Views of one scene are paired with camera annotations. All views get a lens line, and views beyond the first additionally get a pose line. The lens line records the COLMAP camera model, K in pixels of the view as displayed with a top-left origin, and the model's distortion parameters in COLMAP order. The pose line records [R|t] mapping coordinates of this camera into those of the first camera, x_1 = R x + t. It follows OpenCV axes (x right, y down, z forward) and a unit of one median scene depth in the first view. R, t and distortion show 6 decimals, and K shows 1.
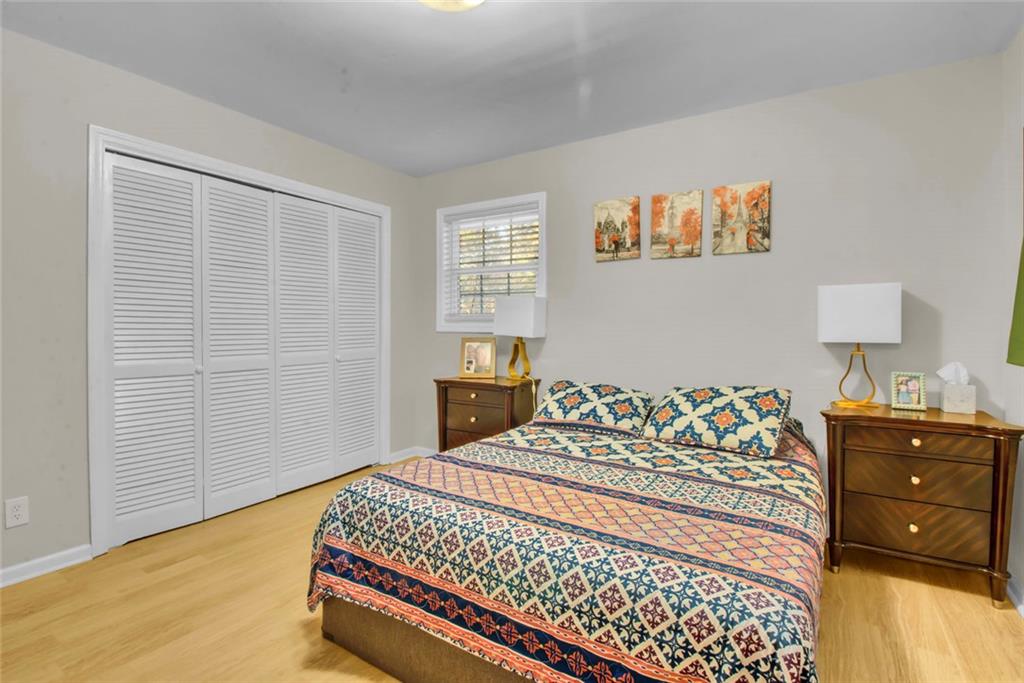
lens RADIAL K [[471.4, 0, 514.1], [0, 471.4, 335.7], [0, 0, 1]] dist [-0.001686, -0.000190]
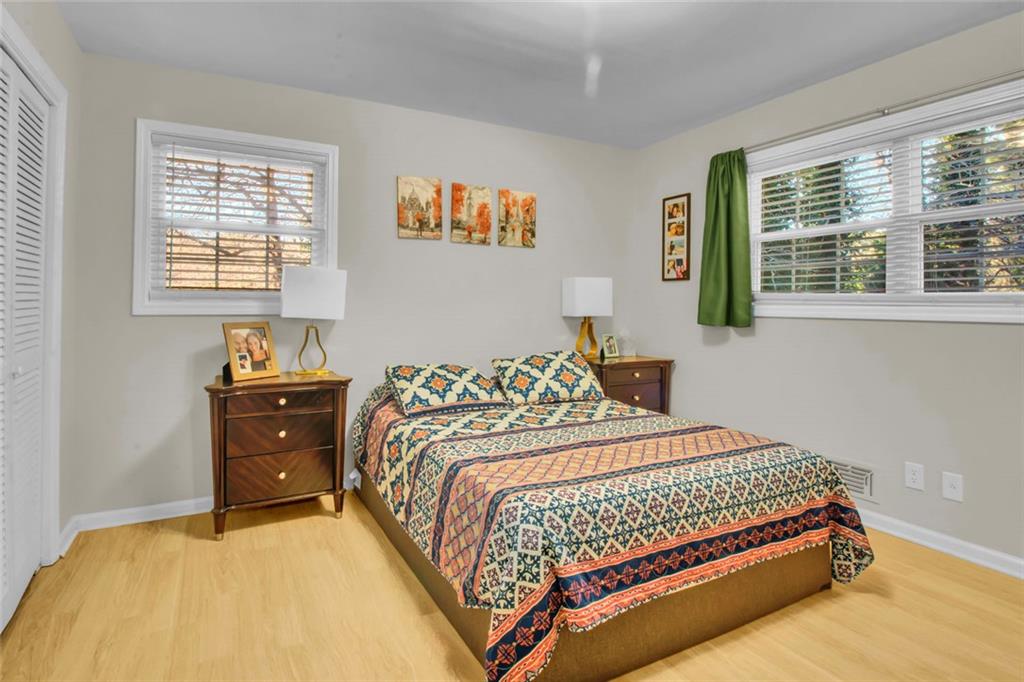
lens RADIAL K [[488.9, 0, 508.5], [0, 488.9, 307.8], [0, 0, 1]] dist [-0.002732, -0.000206]
pose [[0.523701, -0.007292, 0.851871, -0.607046], [0.017907, 0.999837, -0.002450, -0.010551], [-0.851714, 0.016538, 0.523746, 0.333161]]
